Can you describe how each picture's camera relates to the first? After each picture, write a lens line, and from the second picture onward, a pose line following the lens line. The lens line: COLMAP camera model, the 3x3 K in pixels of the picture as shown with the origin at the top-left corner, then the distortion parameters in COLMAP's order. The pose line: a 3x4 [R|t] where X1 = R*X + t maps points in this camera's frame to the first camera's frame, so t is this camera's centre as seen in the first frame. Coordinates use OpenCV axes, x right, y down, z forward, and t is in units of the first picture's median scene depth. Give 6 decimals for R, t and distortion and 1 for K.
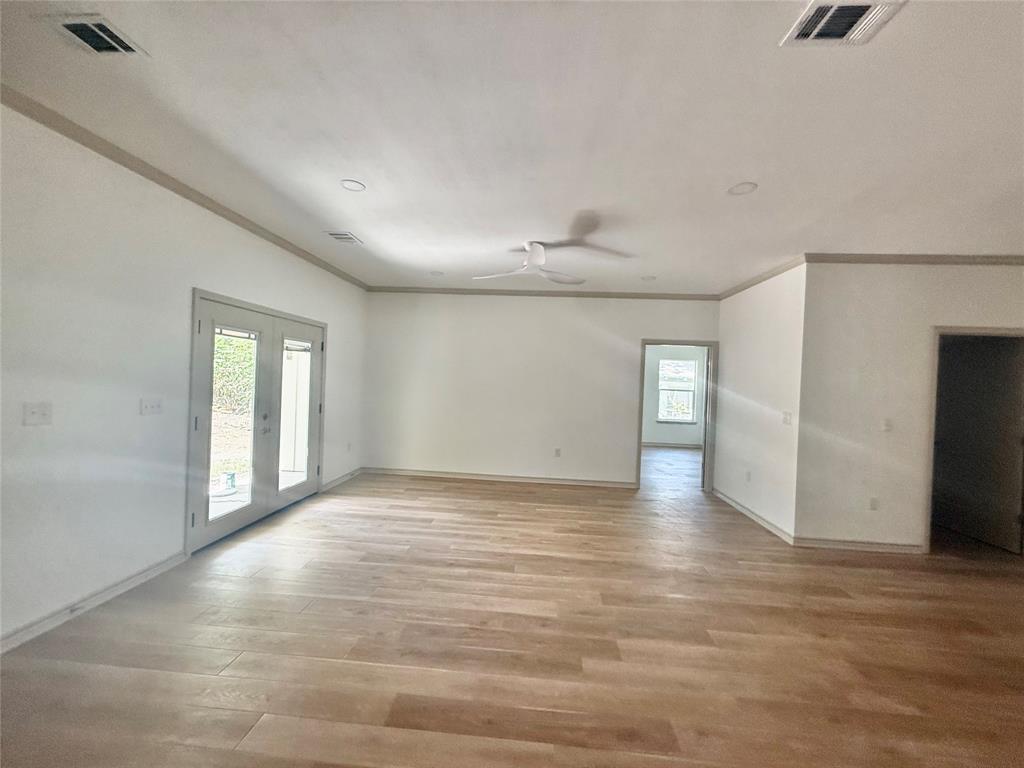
lens RADIAL K [[409.7, 0, 510.9], [0, 409.7, 385.0], [0, 0, 1]] dist [0.001355, 0.000207]
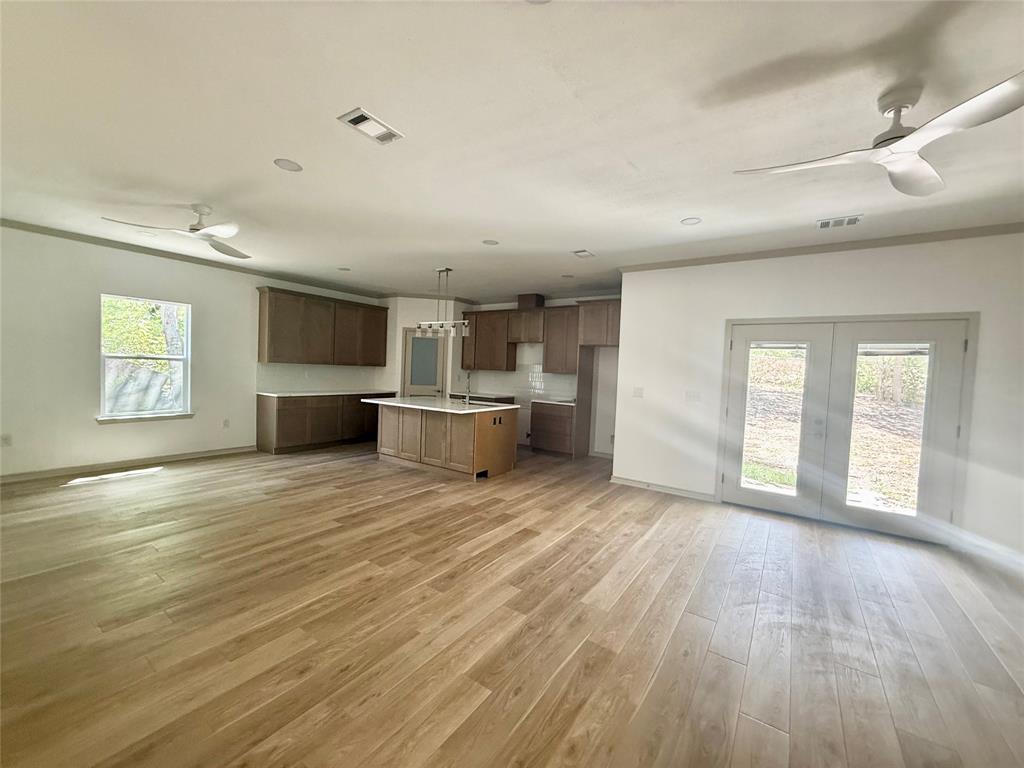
lens RADIAL K [[409.7, 0, 510.9], [0, 409.7, 385.0], [0, 0, 1]] dist [0.001355, 0.000207]
pose [[-0.507387, -0.032020, -0.861123, 0.855484], [-0.074113, 0.997228, 0.006587, 0.044070], [0.858525, 0.067163, -0.508354, 1.063859]]
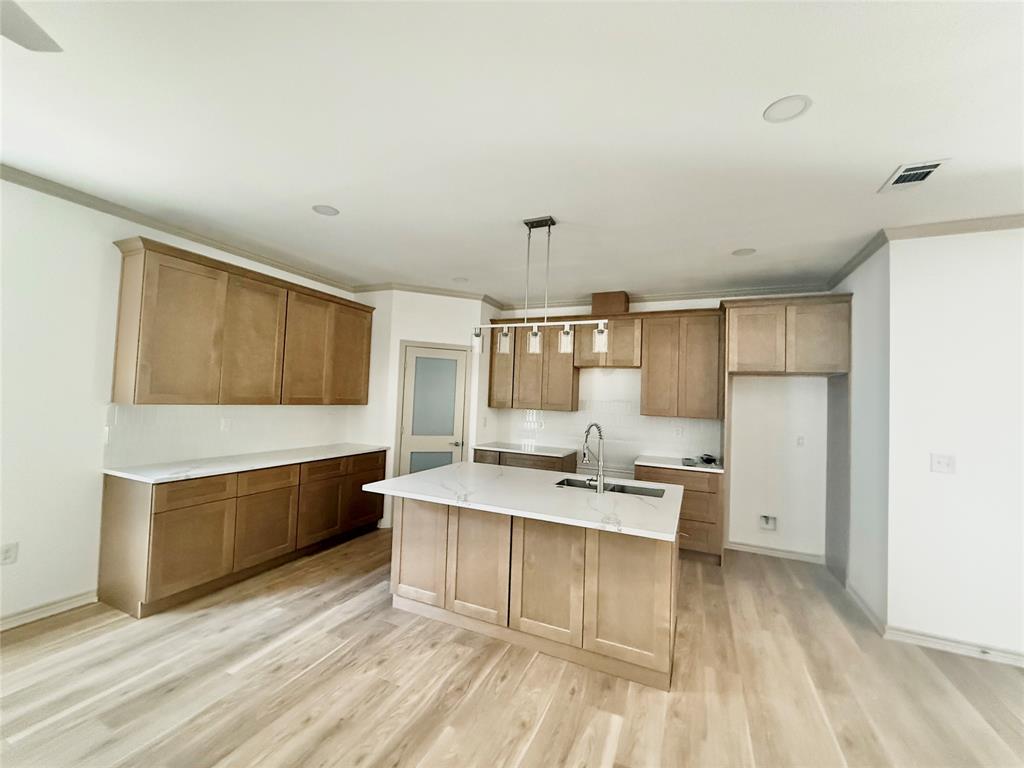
lens RADIAL K [[413.5, 0, 509.9], [0, 413.5, 384.5], [0, 0, 1]] dist [0.008511, 0.000126]
pose [[-0.346071, -0.089238, -0.933955, 0.327957], [-0.065140, 0.995349, -0.070967, 0.004671], [0.935944, 0.036279, -0.350274, 0.140009]]
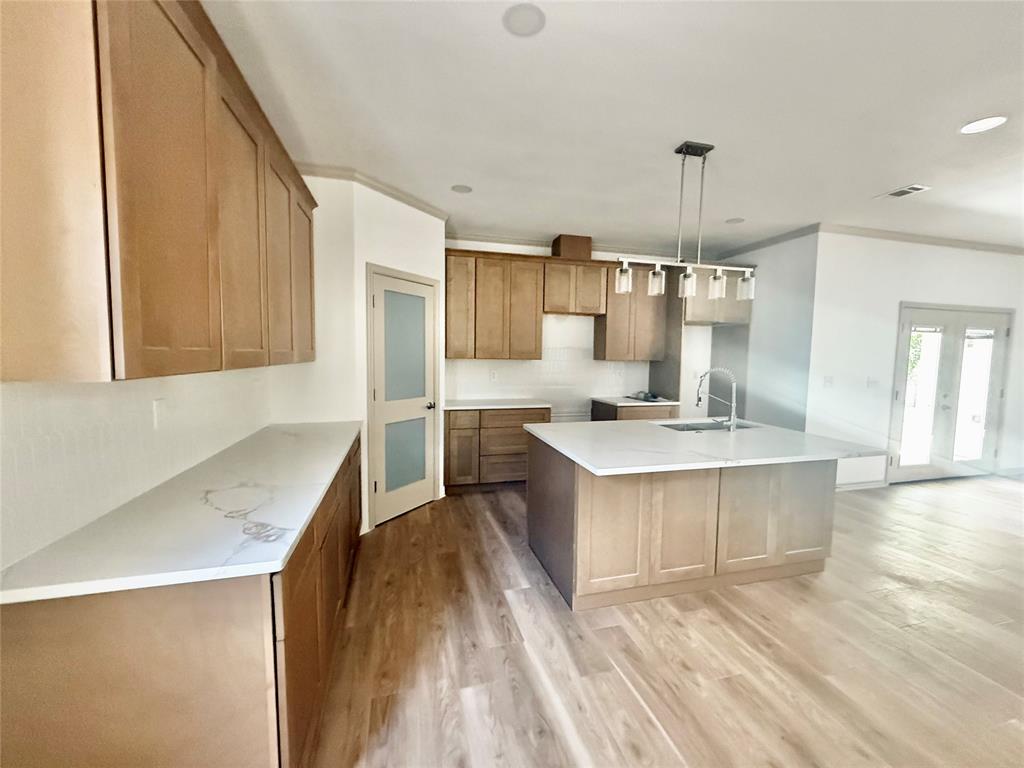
lens RADIAL K [[409.7, 0, 510.9], [0, 409.7, 385.0], [0, 0, 1]] dist [0.001355, 0.000207]
pose [[0.329864, 0.032730, -0.943461, 0.145742], [-0.009831, 0.999464, 0.031235, 0.026535], [0.943977, -0.001028, 0.330009, -0.755697]]
